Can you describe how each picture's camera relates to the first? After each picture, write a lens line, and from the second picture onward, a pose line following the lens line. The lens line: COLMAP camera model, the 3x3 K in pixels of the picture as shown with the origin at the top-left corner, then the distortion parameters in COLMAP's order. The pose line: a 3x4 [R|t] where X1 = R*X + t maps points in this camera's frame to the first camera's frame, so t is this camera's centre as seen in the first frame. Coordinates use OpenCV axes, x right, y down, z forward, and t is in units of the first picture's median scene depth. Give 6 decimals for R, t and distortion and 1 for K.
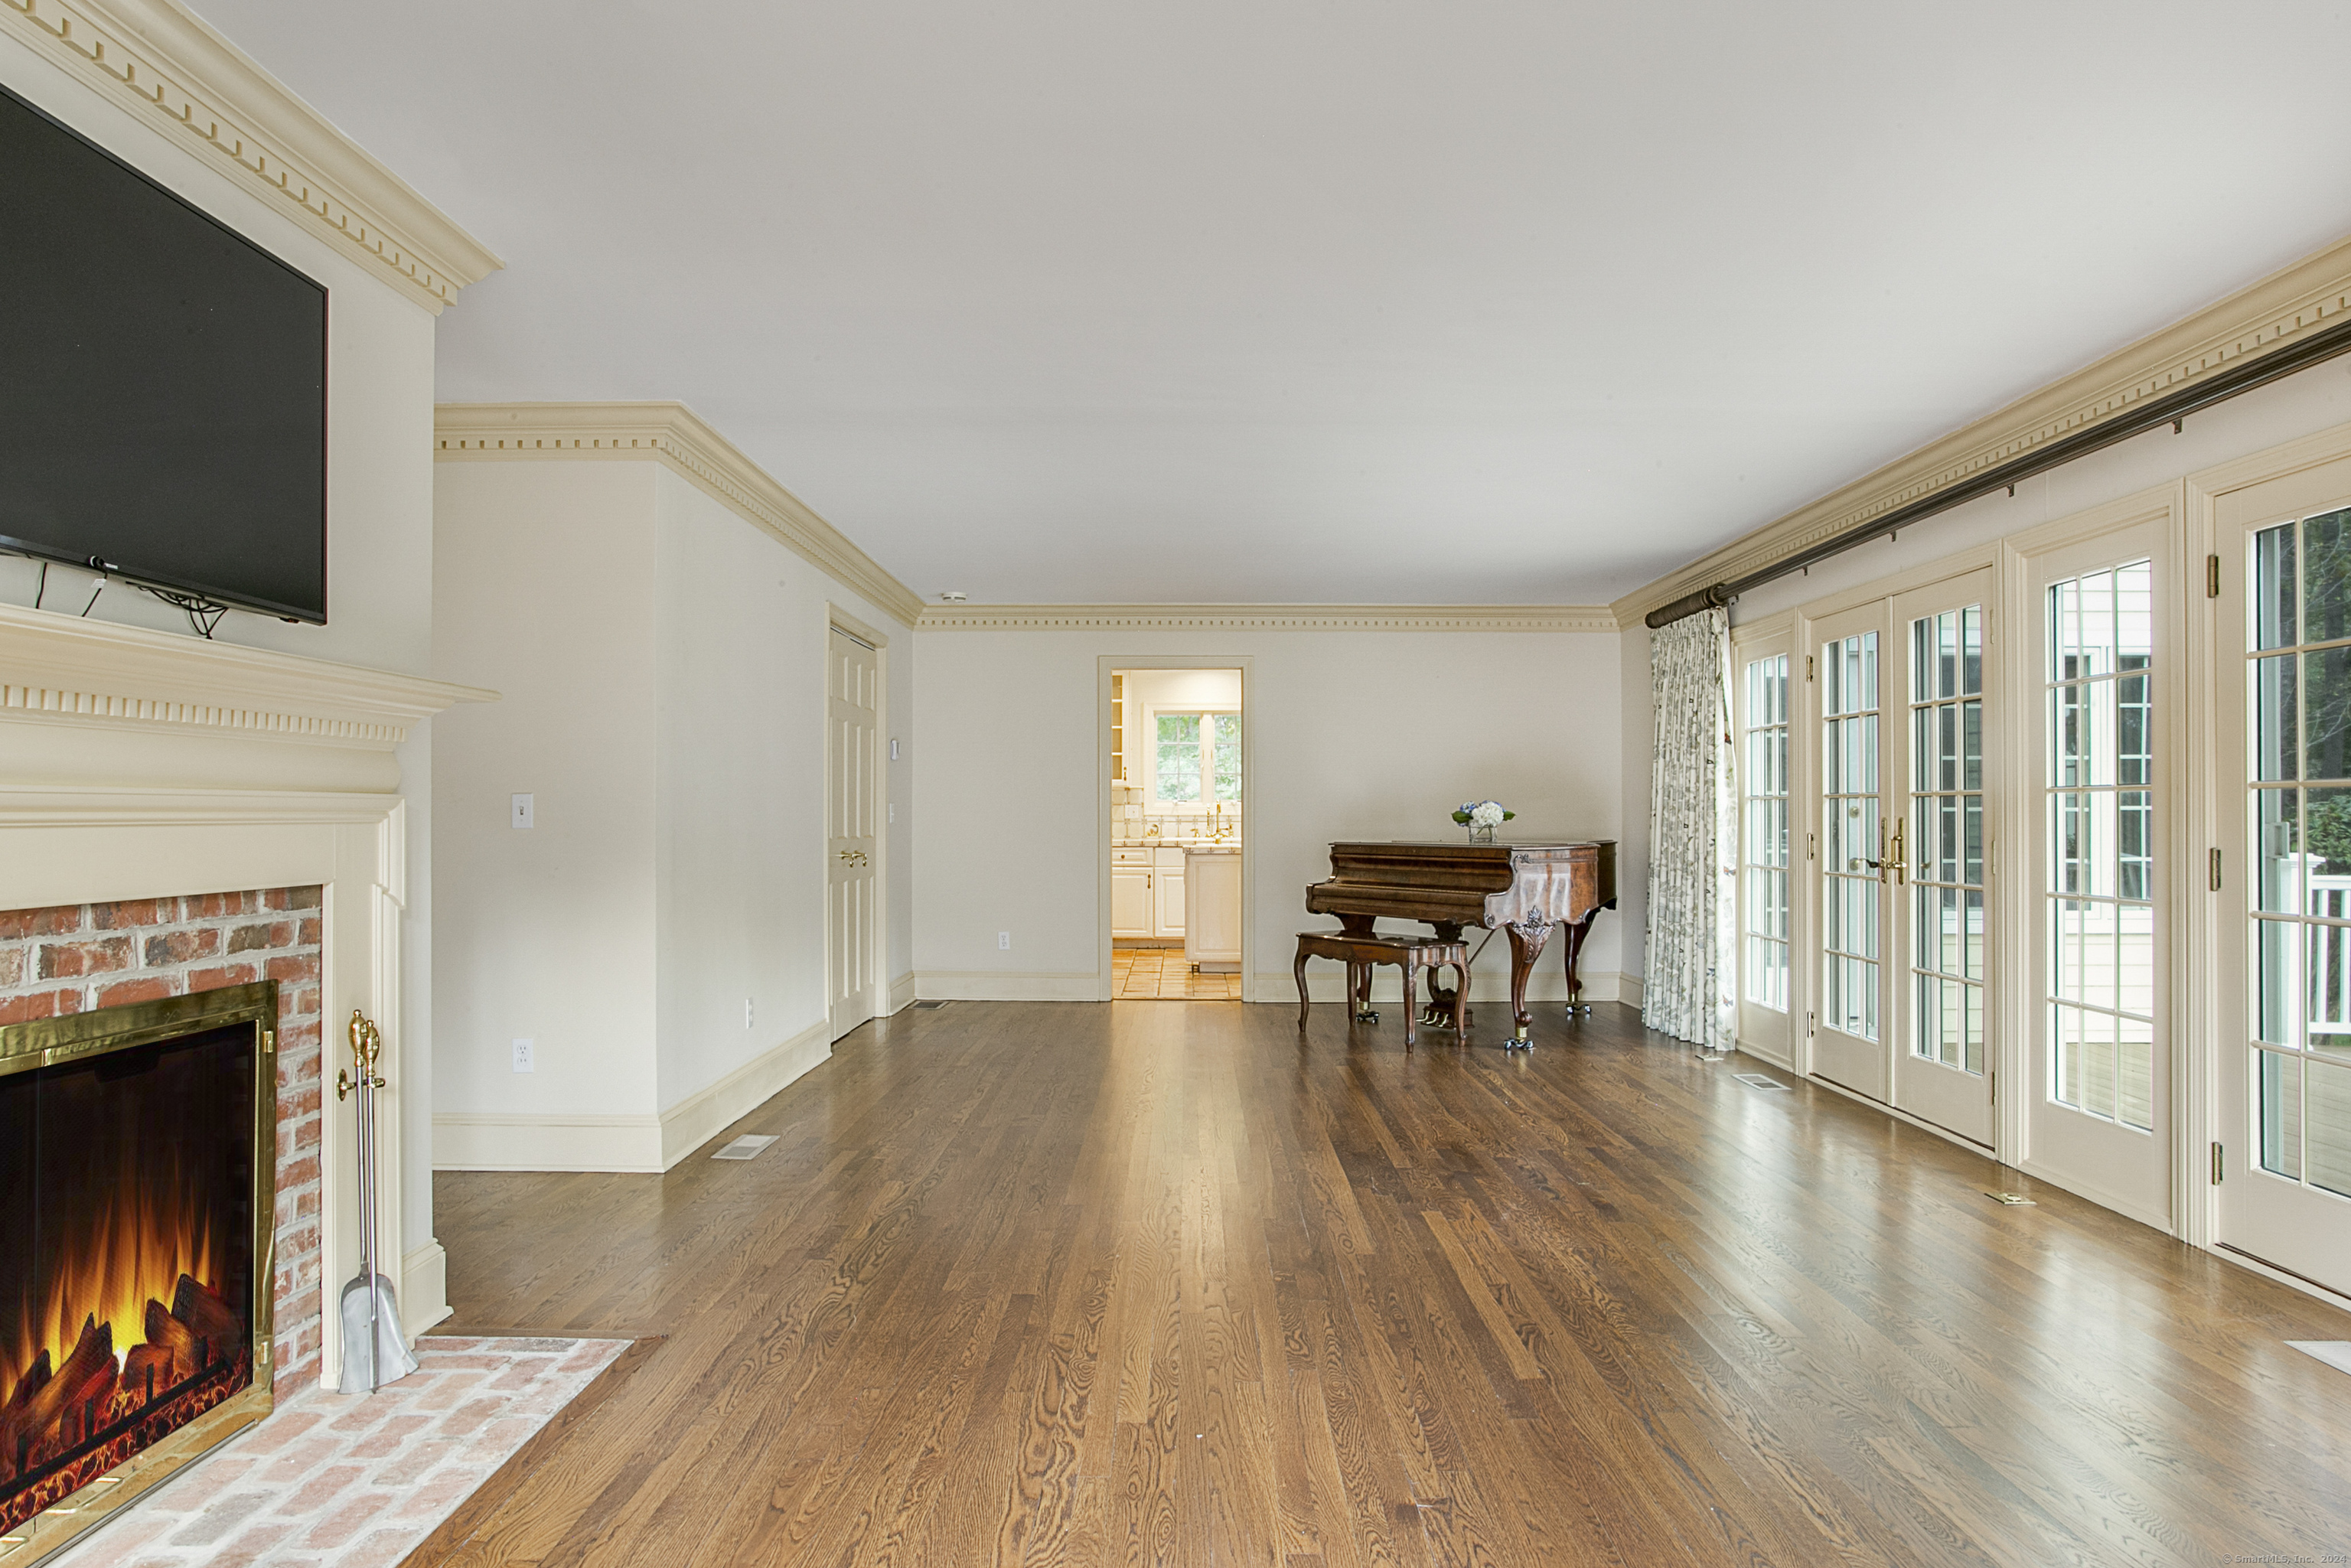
lens RADIAL K [[1454.7, 0, 1175.5], [0, 1454.7, 784.0], [0, 0, 1]] dist [-0.067055, 0.055802]
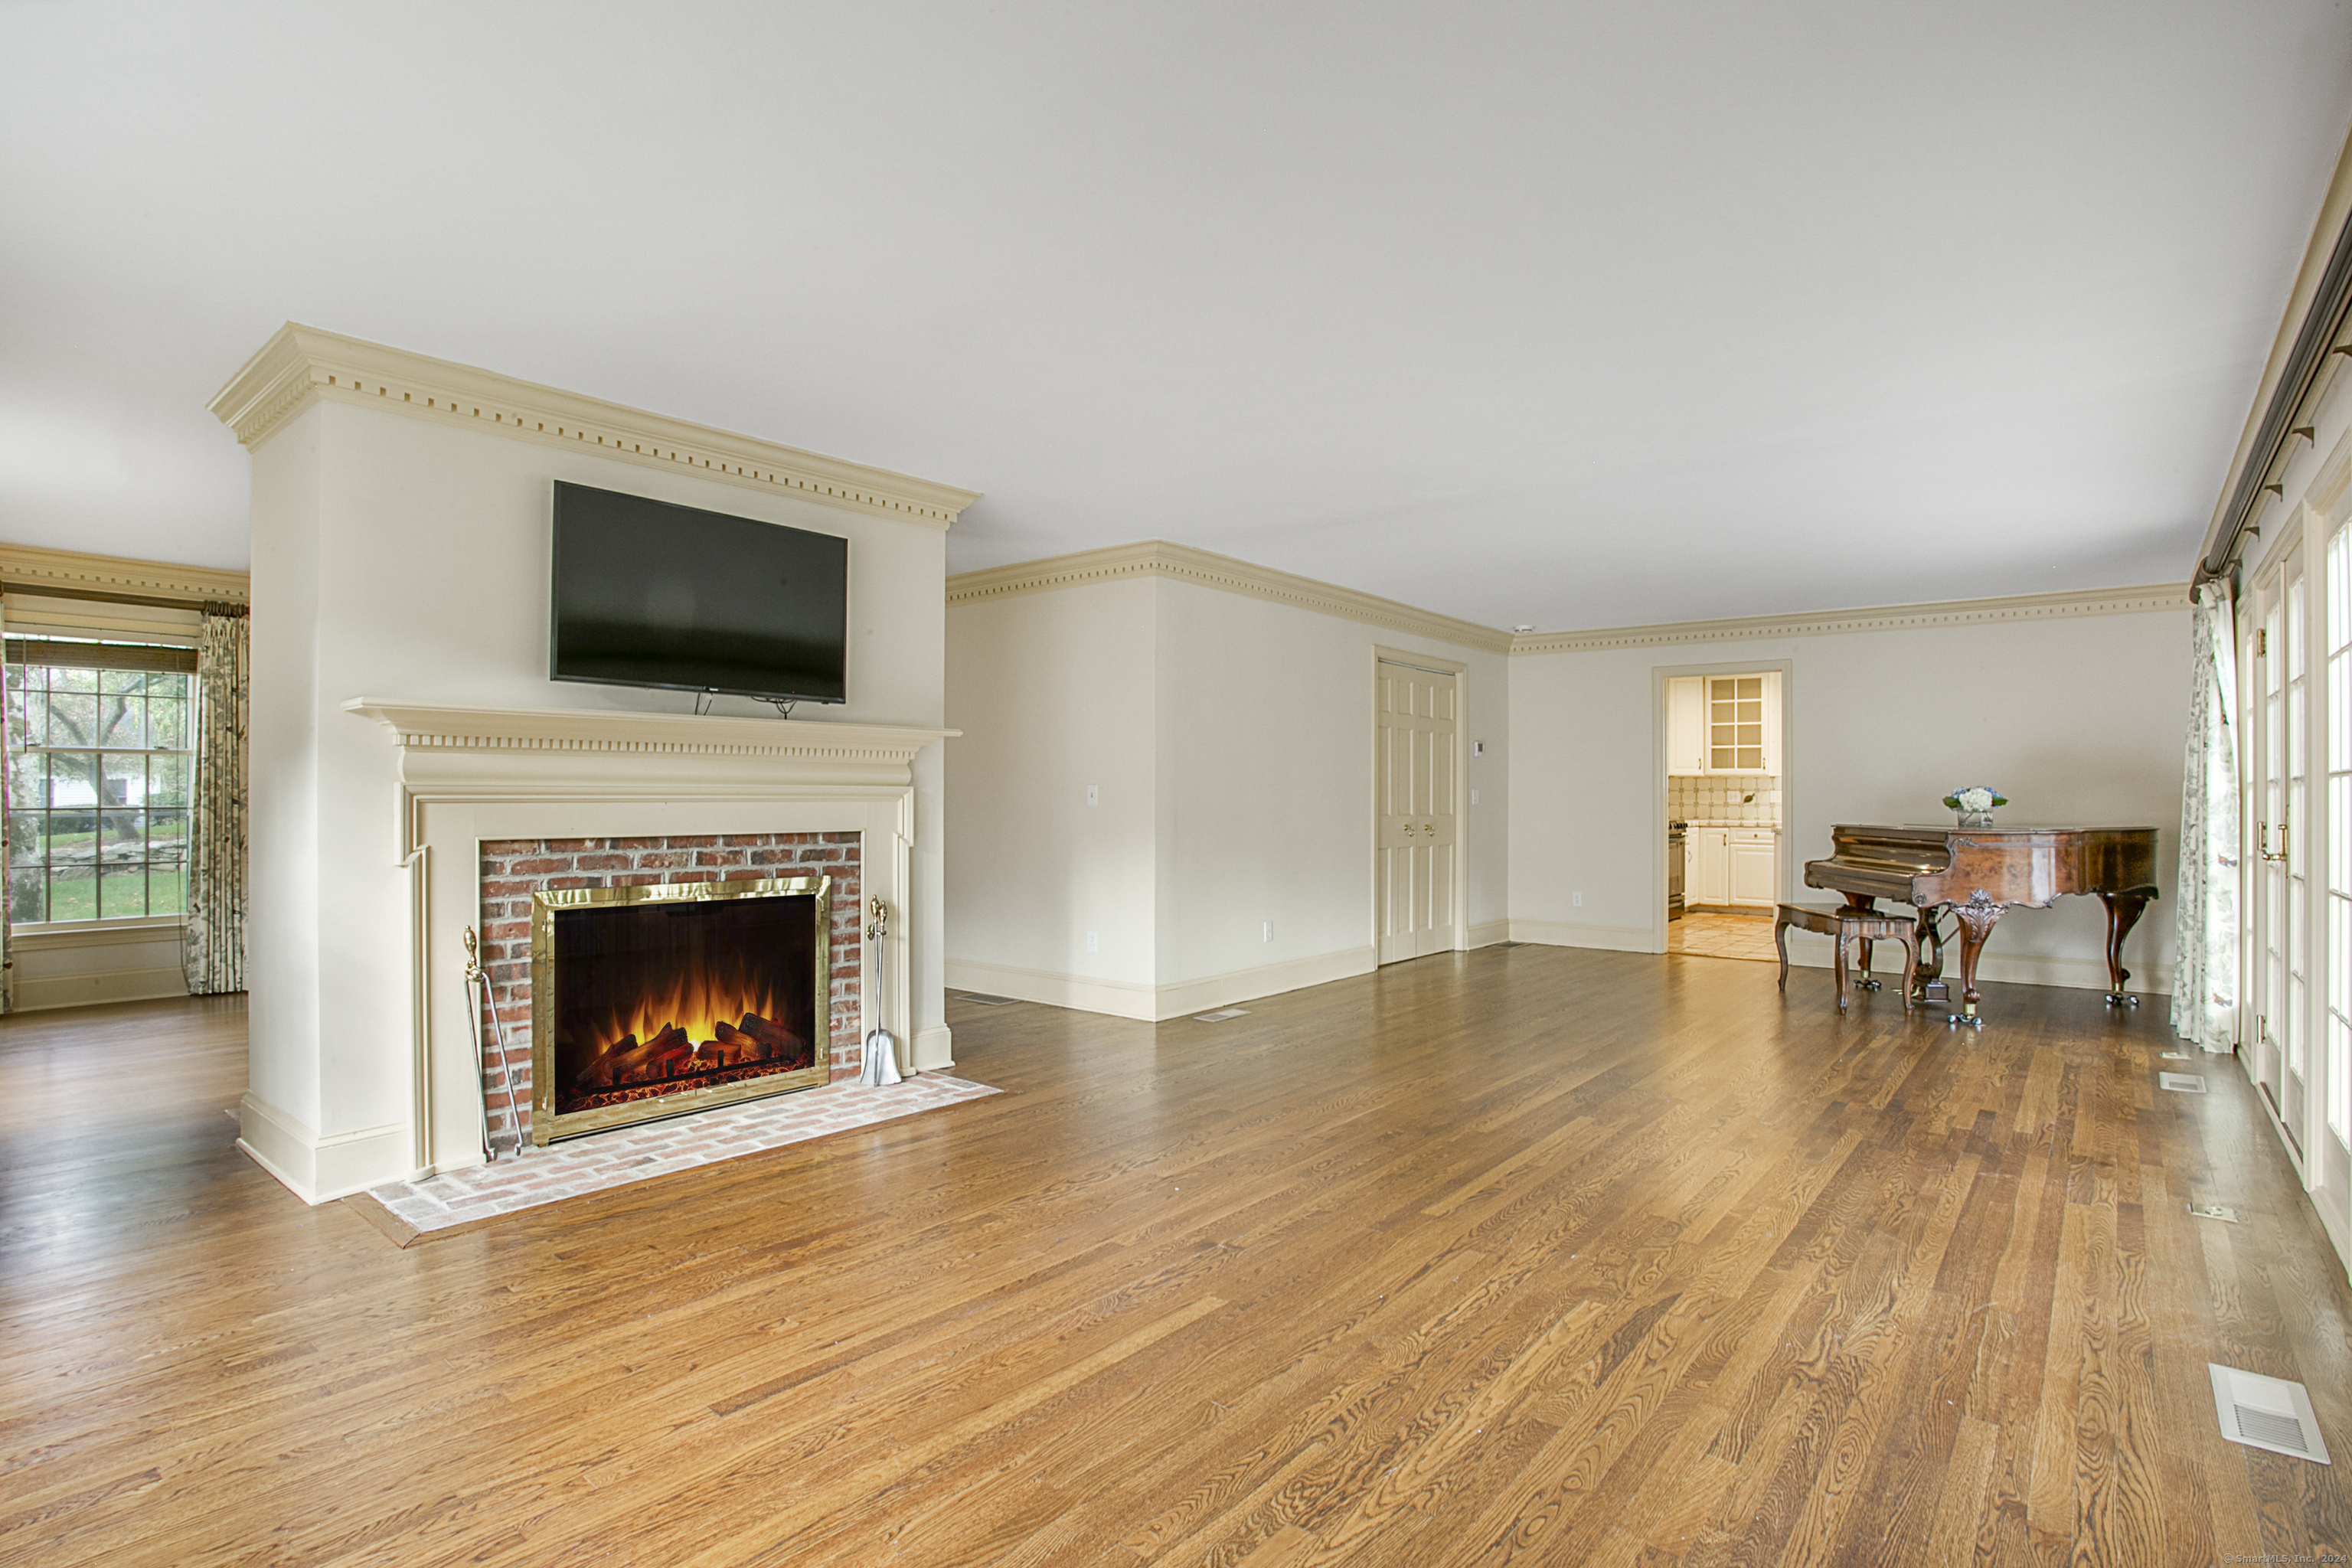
lens RADIAL K [[1179.9, 0, 1176.0], [0, 1179.9, 784.0], [0, 0, 1]] dist [-0.070096, 0.025974]
pose [[0.778963, -0.004039, -0.627057, 0.787661], [0.009435, 0.999942, 0.005279, -0.000920], [0.626999, -0.010029, 0.778955, -0.005020]]
